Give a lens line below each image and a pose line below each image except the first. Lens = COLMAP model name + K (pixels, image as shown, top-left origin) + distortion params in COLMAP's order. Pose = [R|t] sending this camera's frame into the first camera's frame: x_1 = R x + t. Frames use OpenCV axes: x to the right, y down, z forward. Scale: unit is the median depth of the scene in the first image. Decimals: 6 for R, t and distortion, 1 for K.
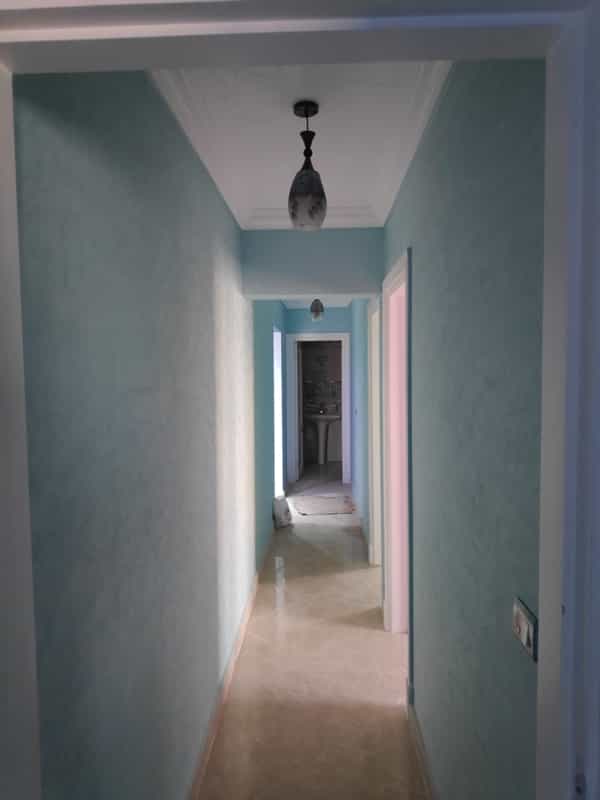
lens RADIAL K [[575.5, 0, 300.0], [0, 575.5, 400.0], [0, 0, 1]] dist [0.003951, -0.012120]
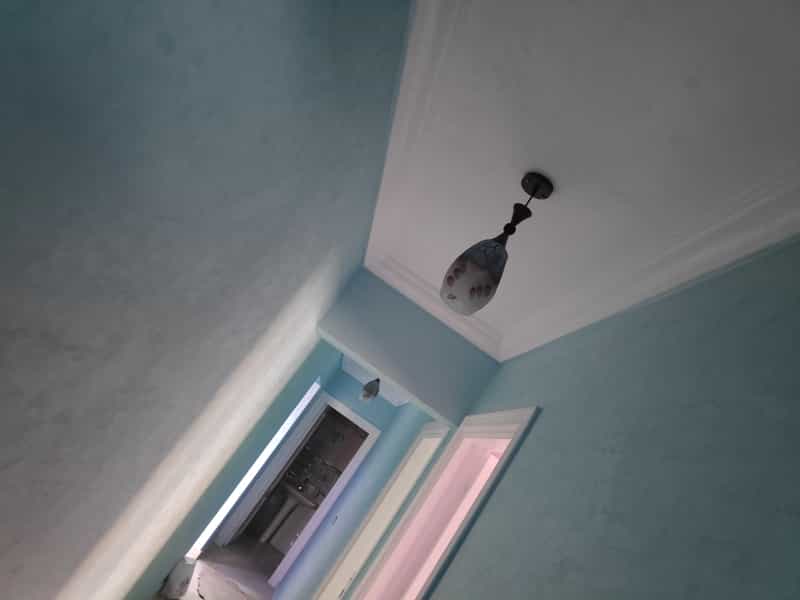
lens RADIAL K [[575.5, 0, 397.8], [0, 575.5, 301.0], [0, 0, 1]] dist [0.003951, -0.012120]
pose [[0.803929, 0.594722, 0.001961, -0.024946], [-0.565353, 0.765244, -0.307860, -0.020243], [-0.184592, 0.246389, 0.951430, 0.166472]]
